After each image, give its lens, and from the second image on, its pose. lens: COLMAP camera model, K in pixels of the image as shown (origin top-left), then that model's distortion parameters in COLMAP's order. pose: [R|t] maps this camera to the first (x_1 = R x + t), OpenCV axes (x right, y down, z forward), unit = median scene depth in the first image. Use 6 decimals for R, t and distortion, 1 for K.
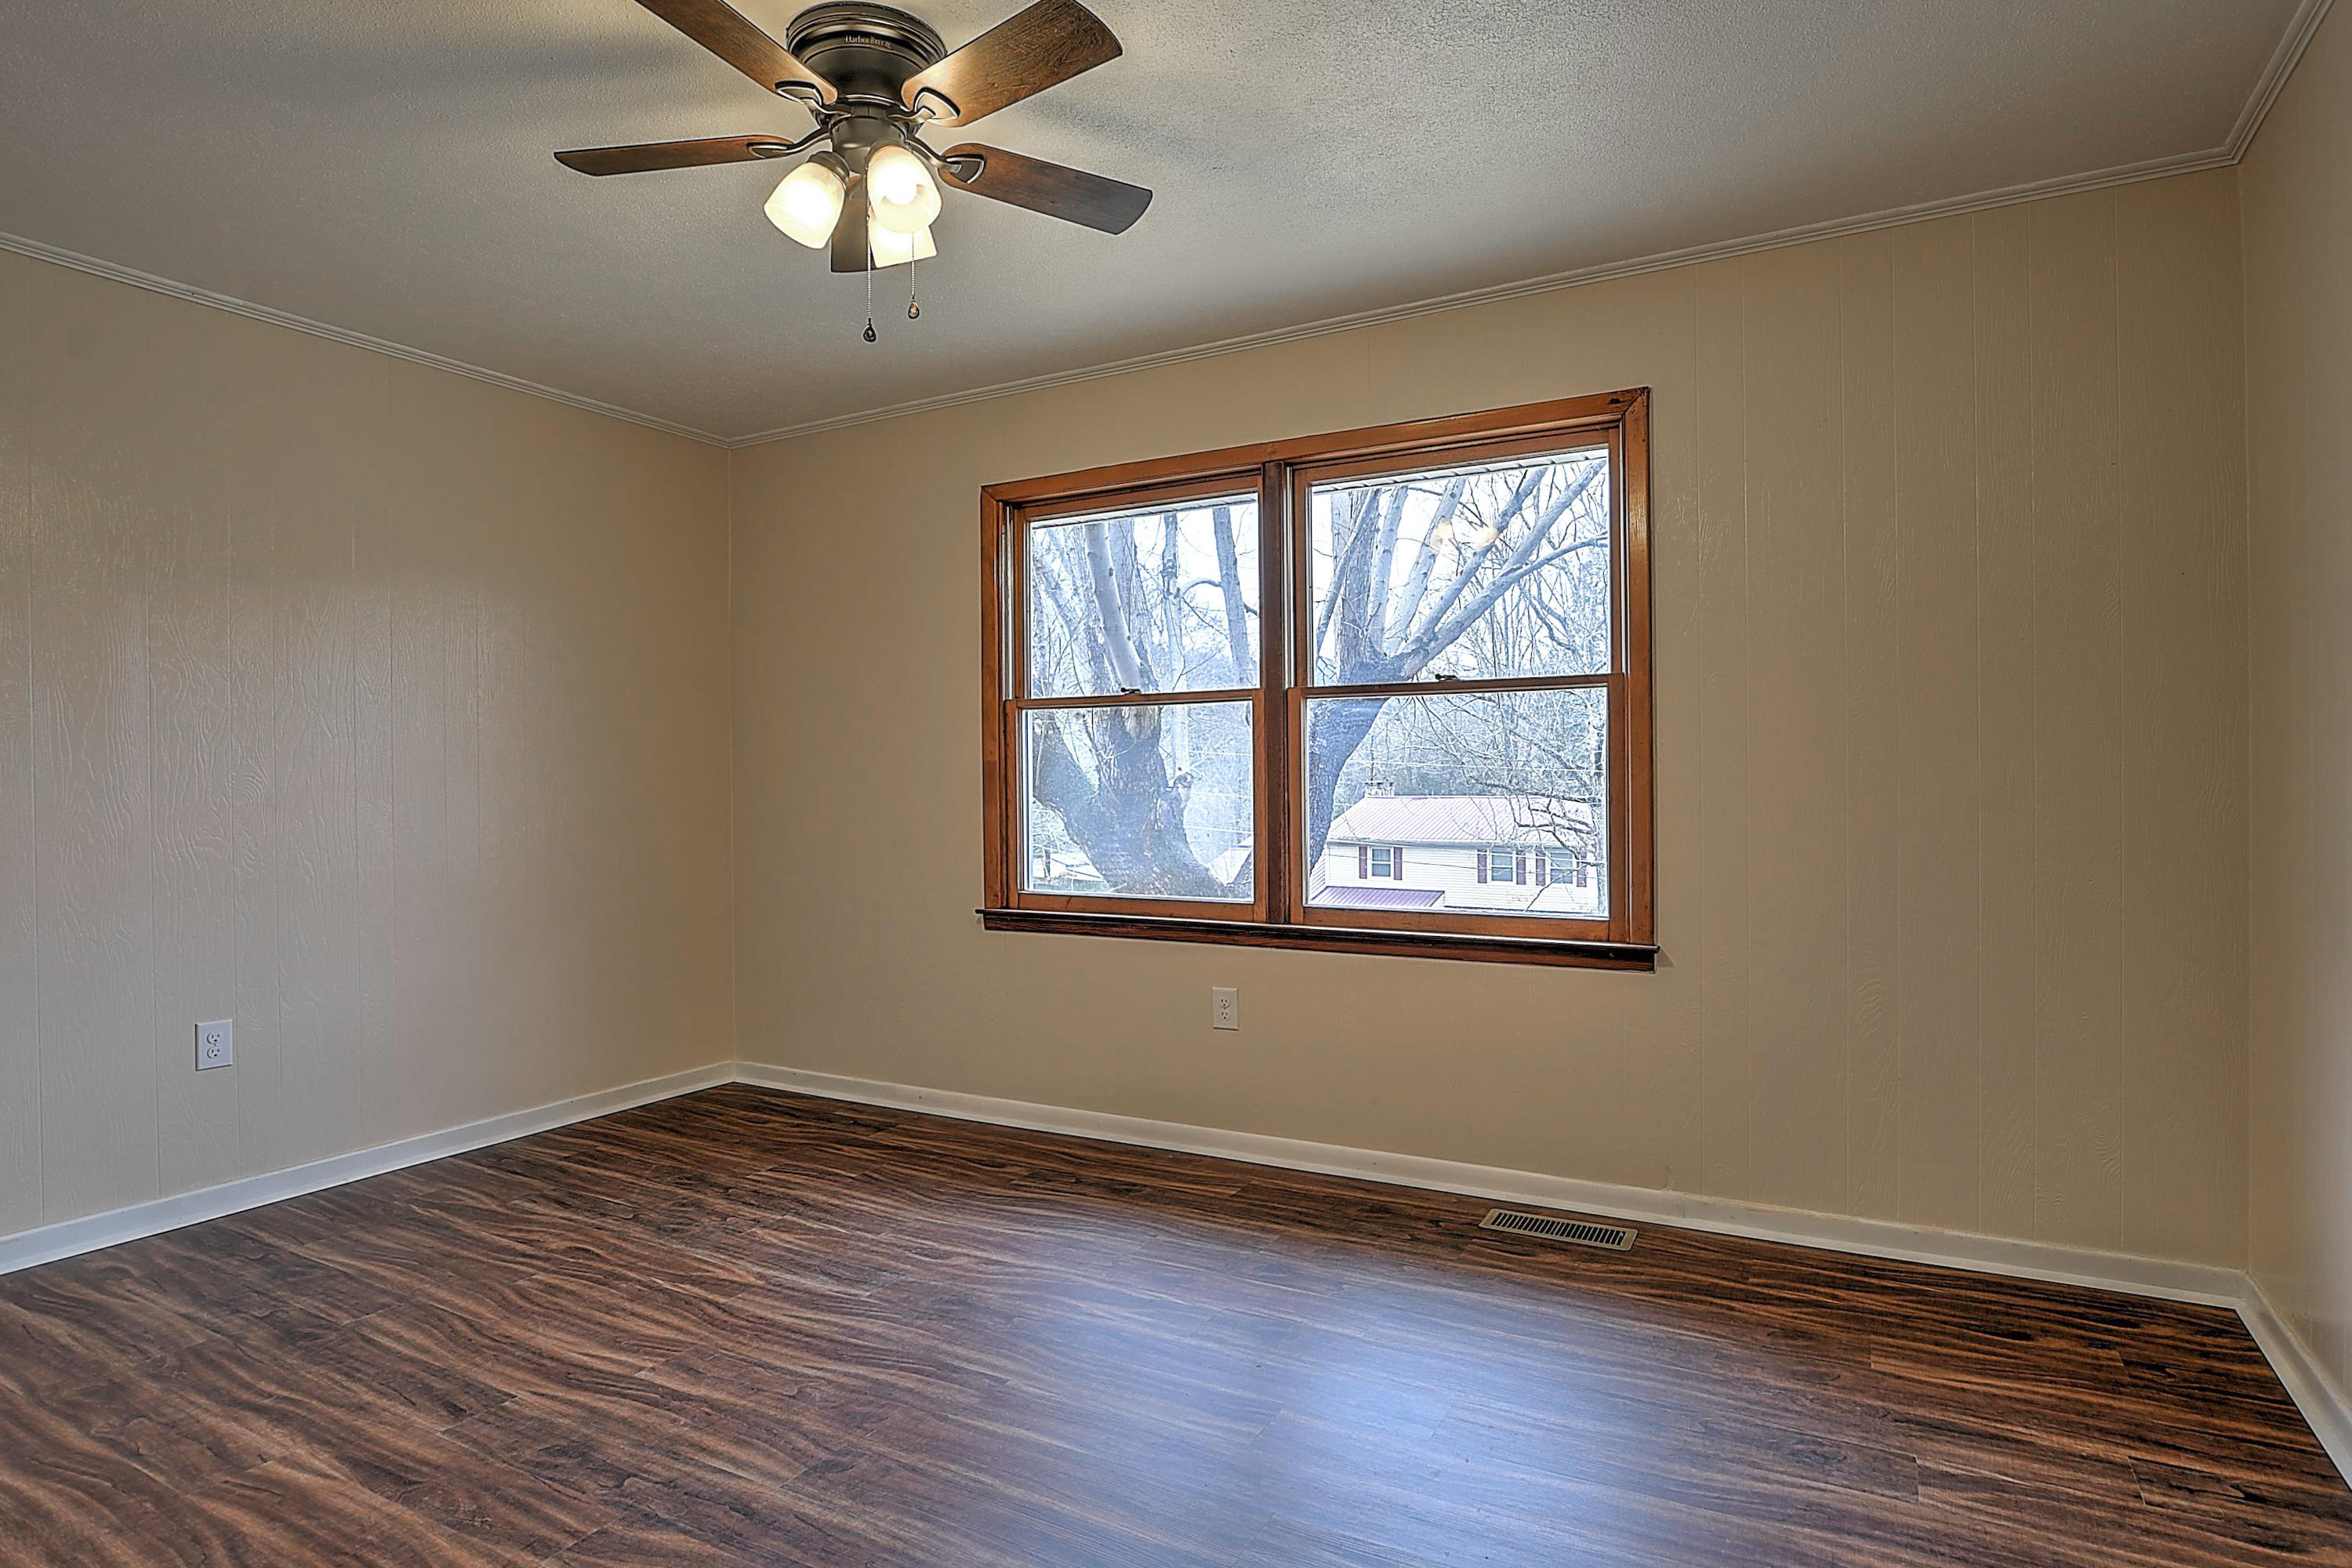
lens RADIAL K [[1246.1, 0, 1177.6], [0, 1246.1, 797.9], [0, 0, 1]] dist [-0.038863, -0.001501]
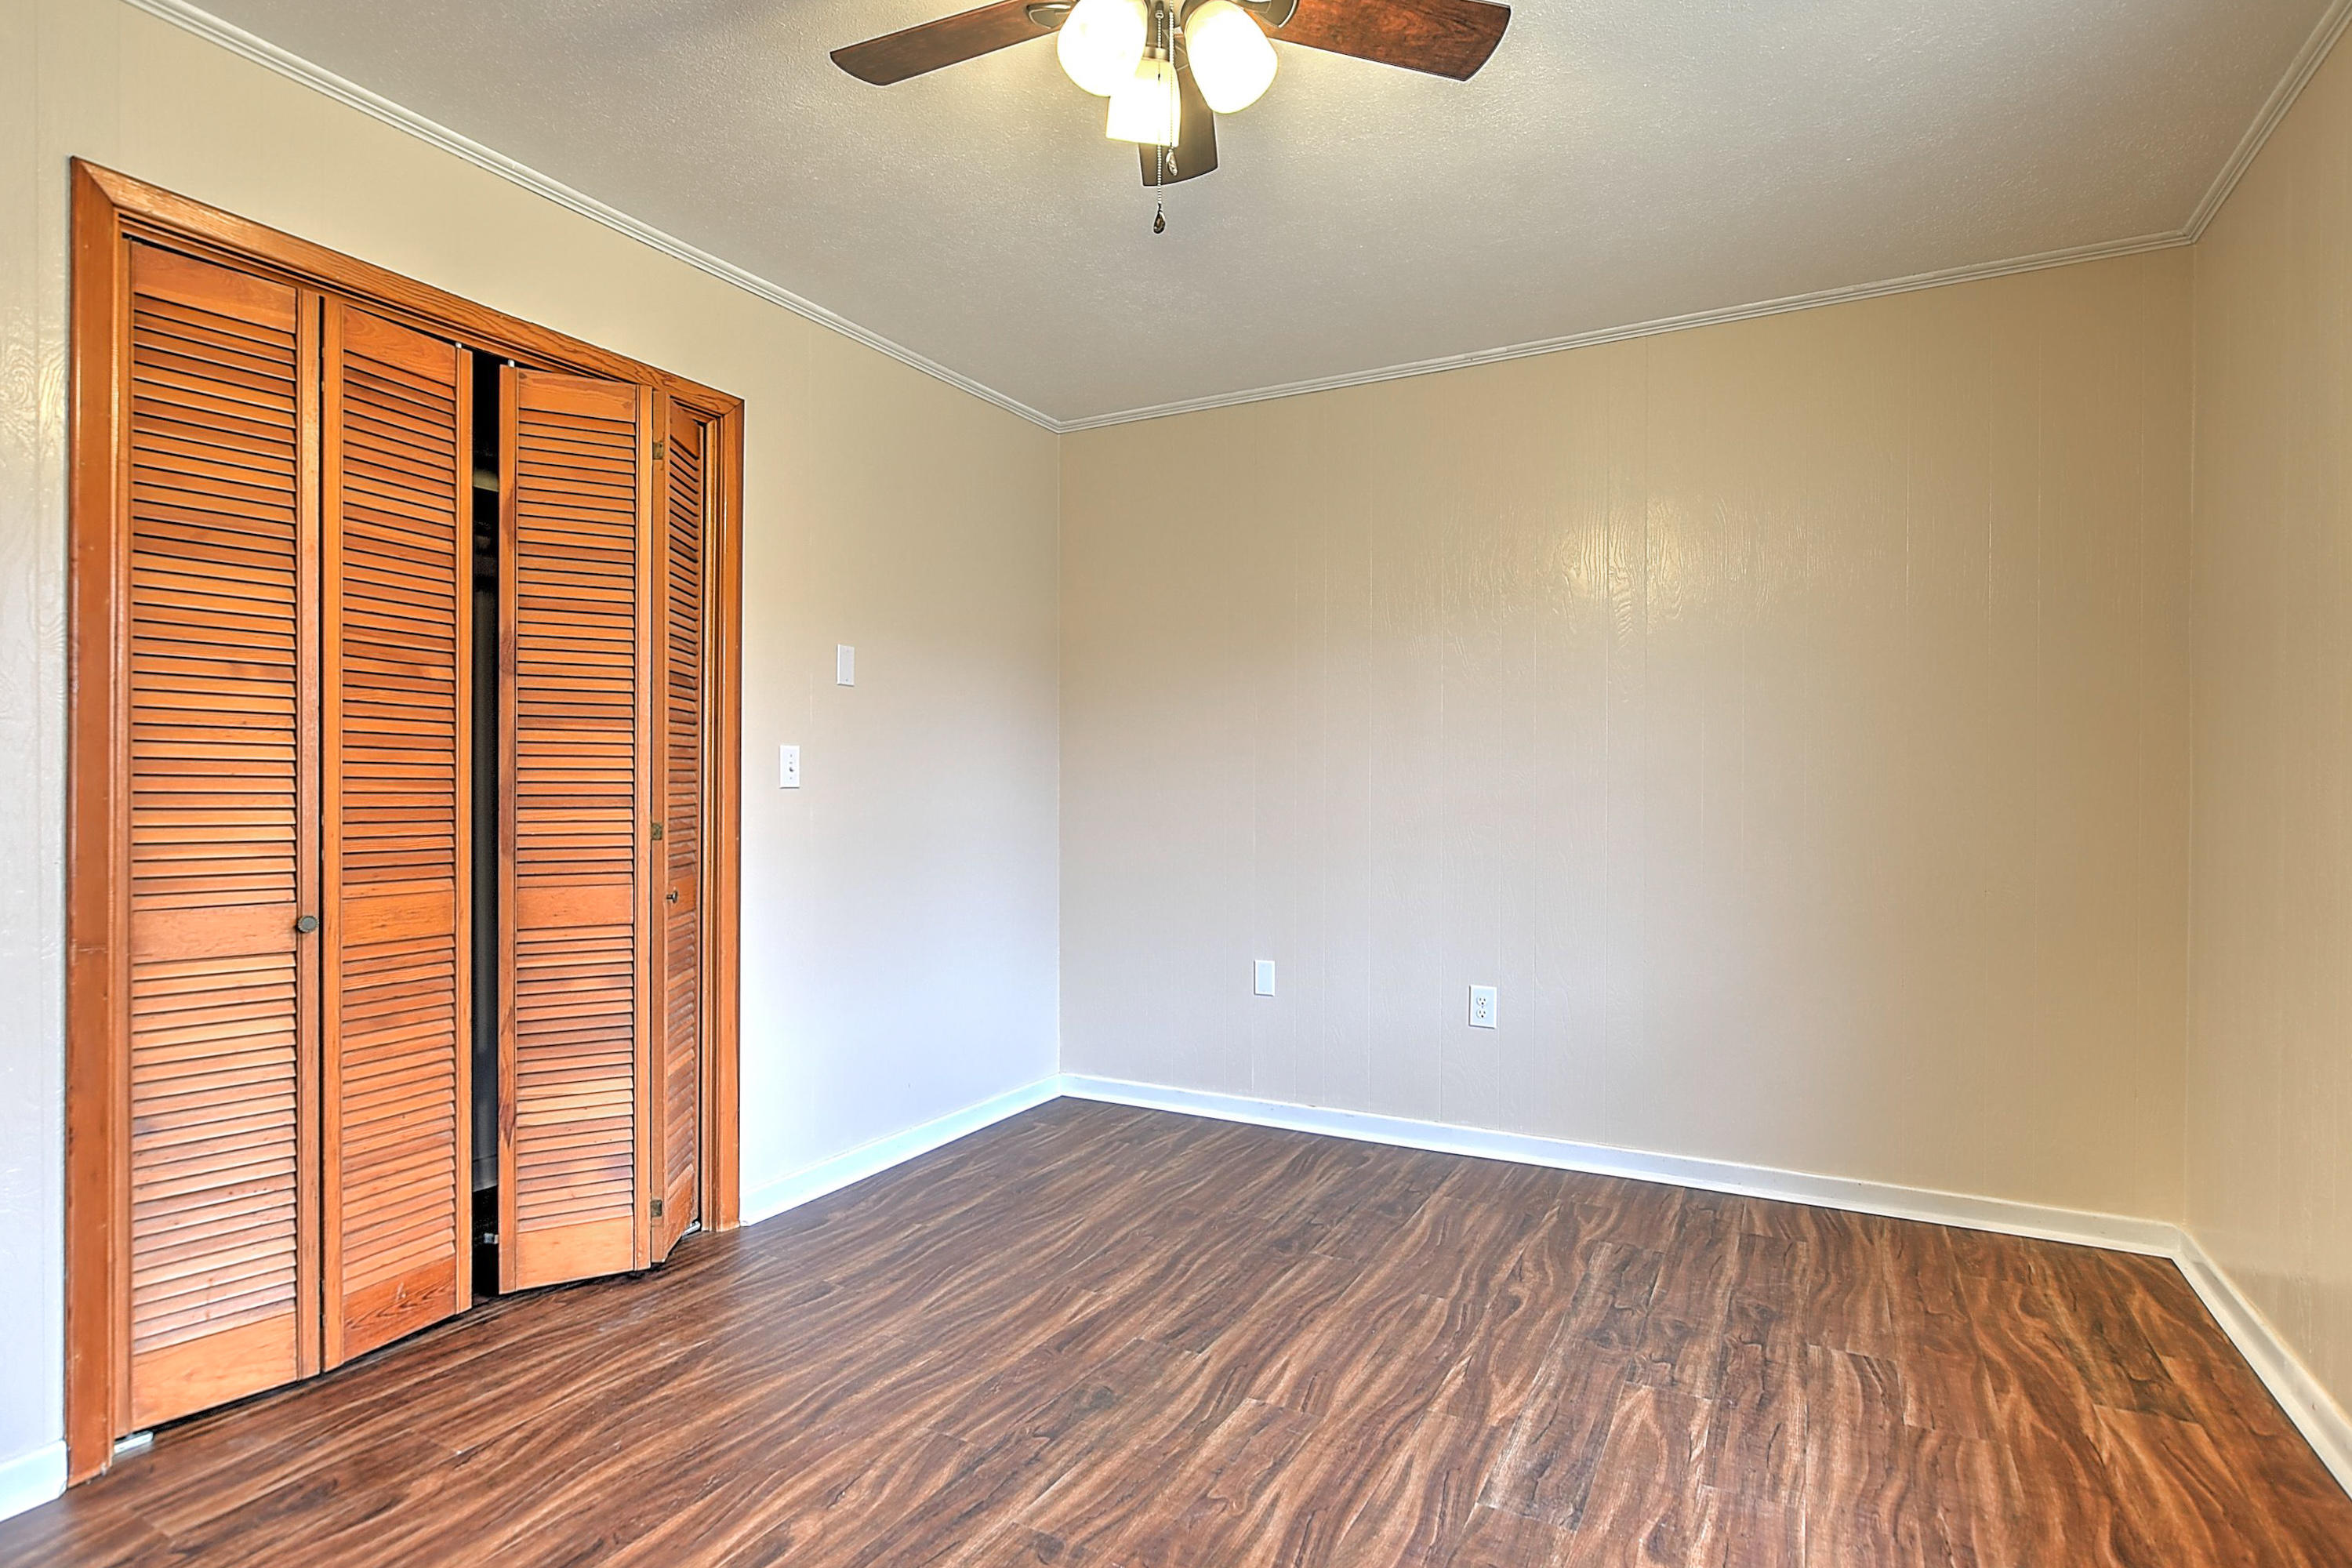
lens RADIAL K [[1196.7, 0, 1137.6], [0, 1196.7, 774.1], [0, 0, 1]] dist [-0.012707, 0.001321]
pose [[-0.016824, -0.006115, -0.999840, 0.447172], [-0.009221, 0.999940, -0.005960, -0.022447], [0.999816, 0.009120, -0.016879, 0.786323]]
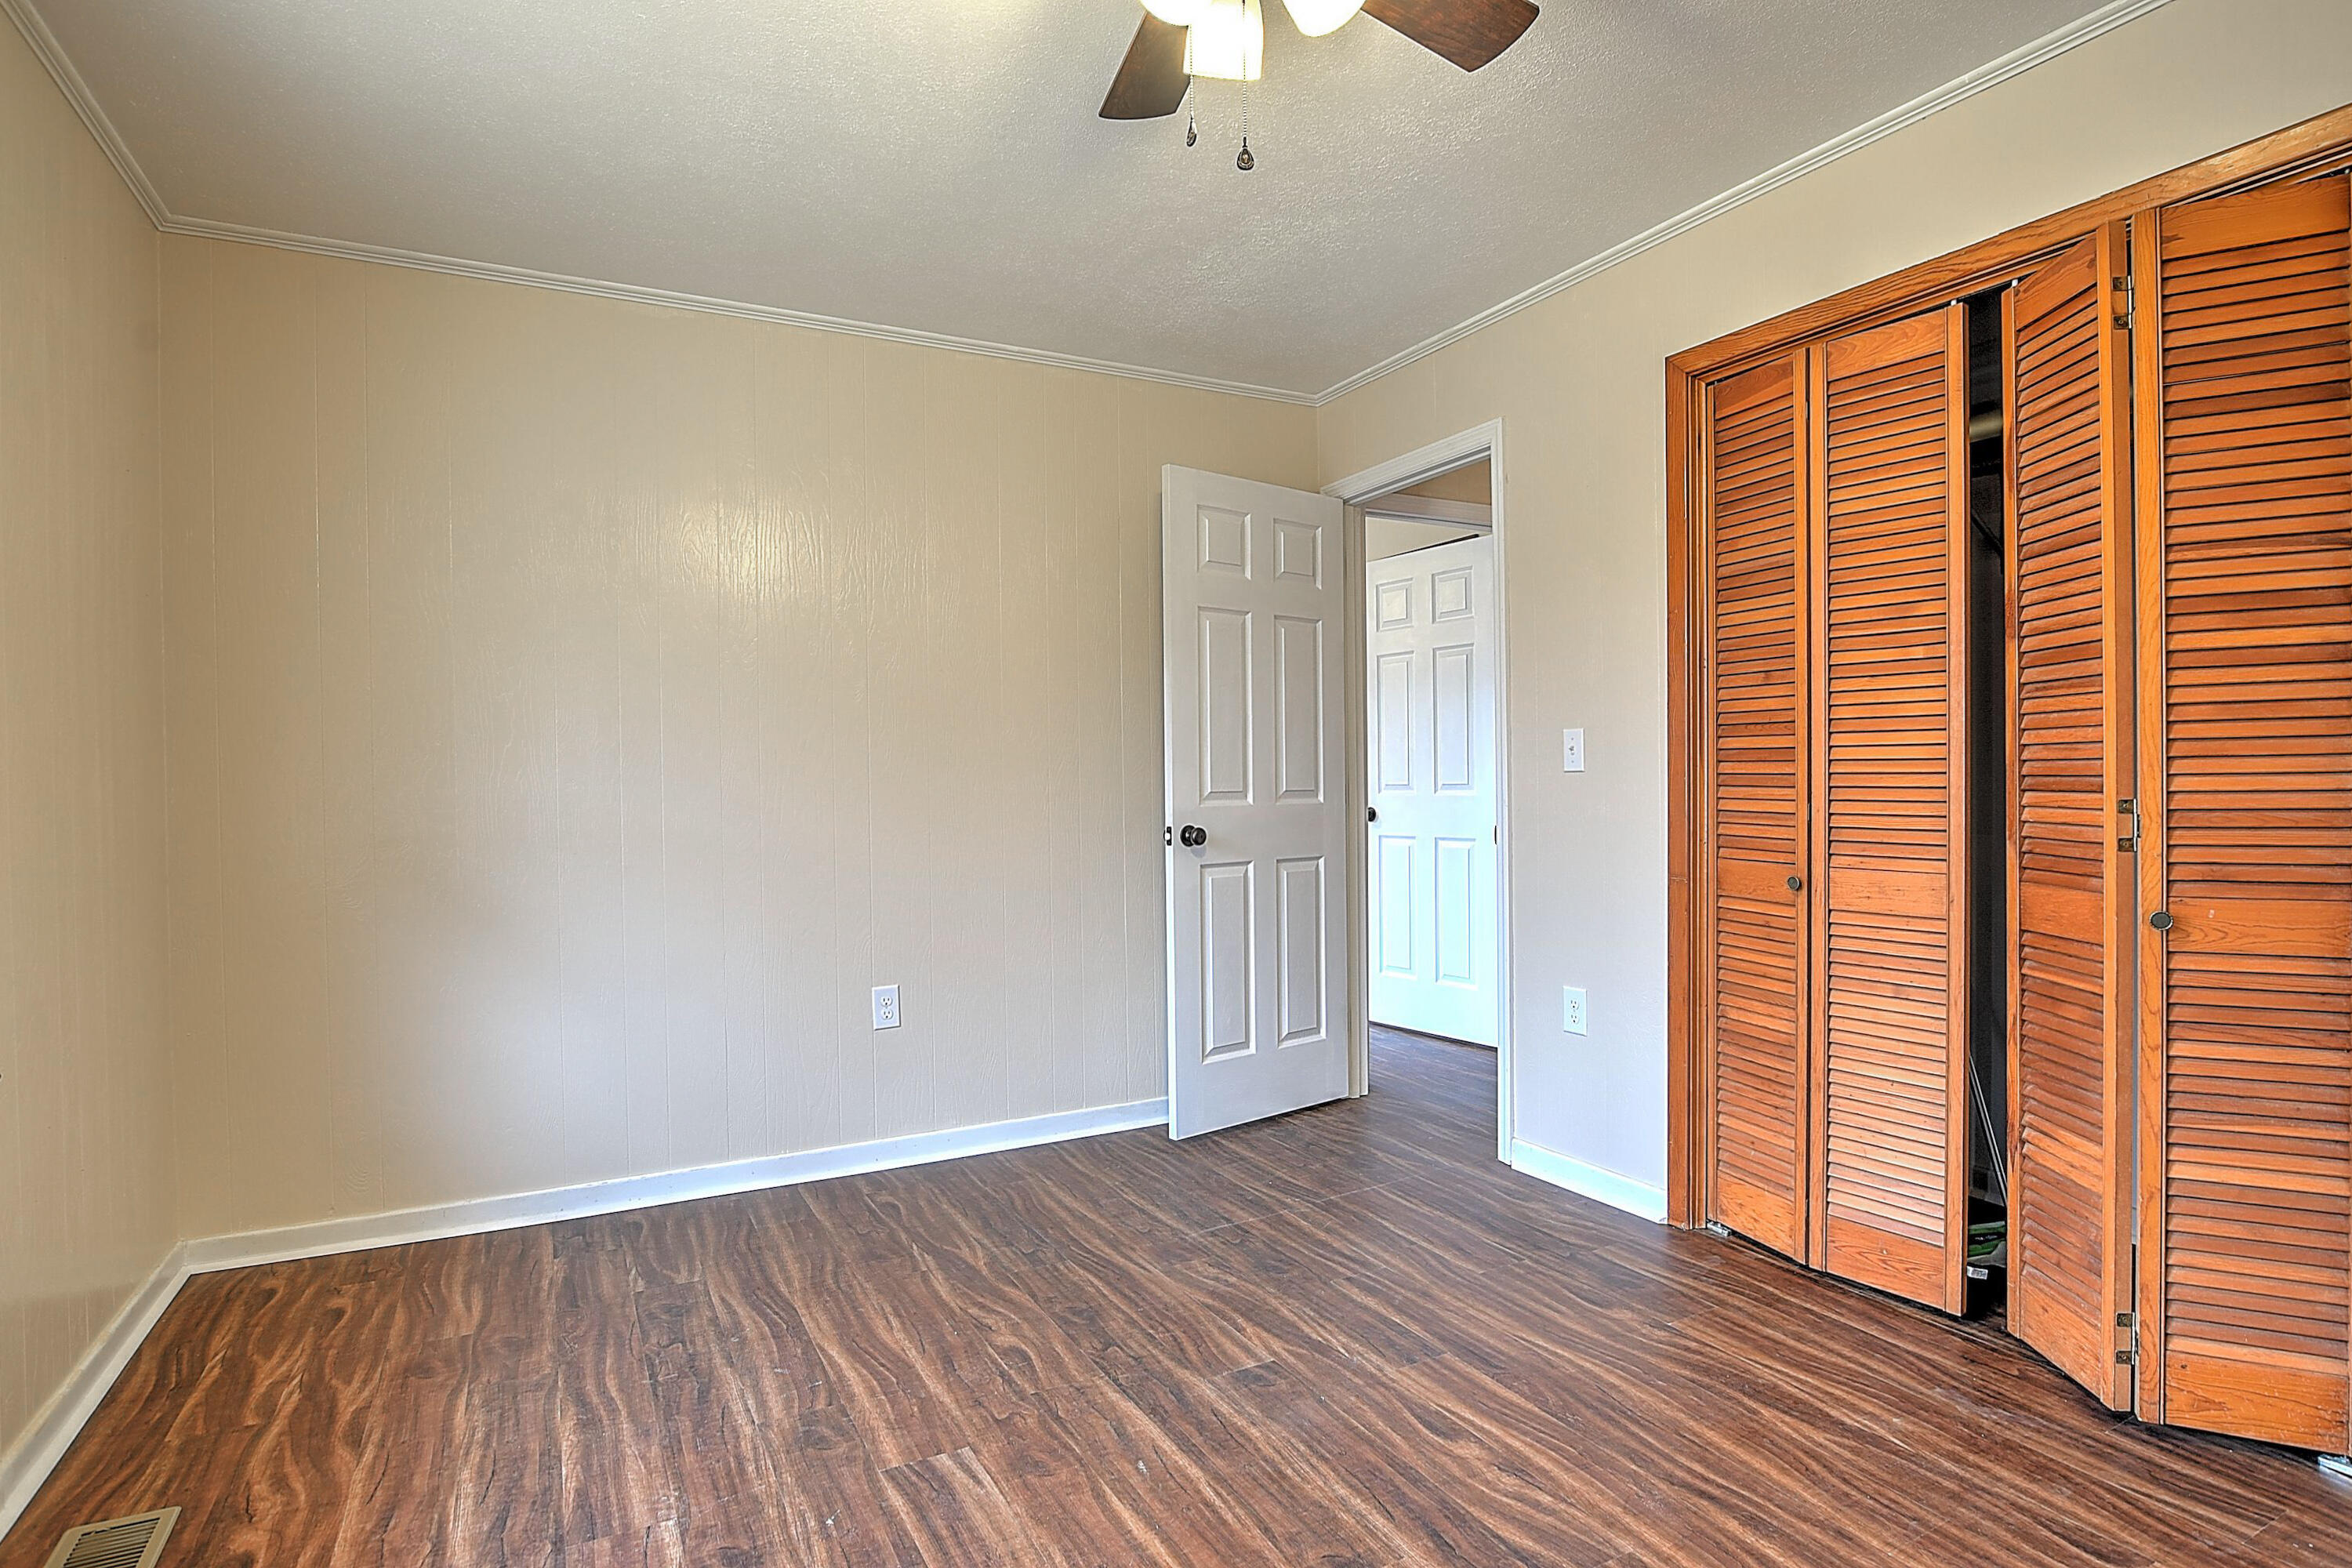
lens RADIAL K [[1196.7, 0, 1189.7], [0, 1196.7, 760.4], [0, 0, 1]] dist [-0.012707, 0.001321]
pose [[-0.841801, 0.026136, 0.539154, -0.488787], [0.026737, 0.999620, -0.006713, -0.027141], [-0.539125, 0.008764, -0.842180, 1.304360]]
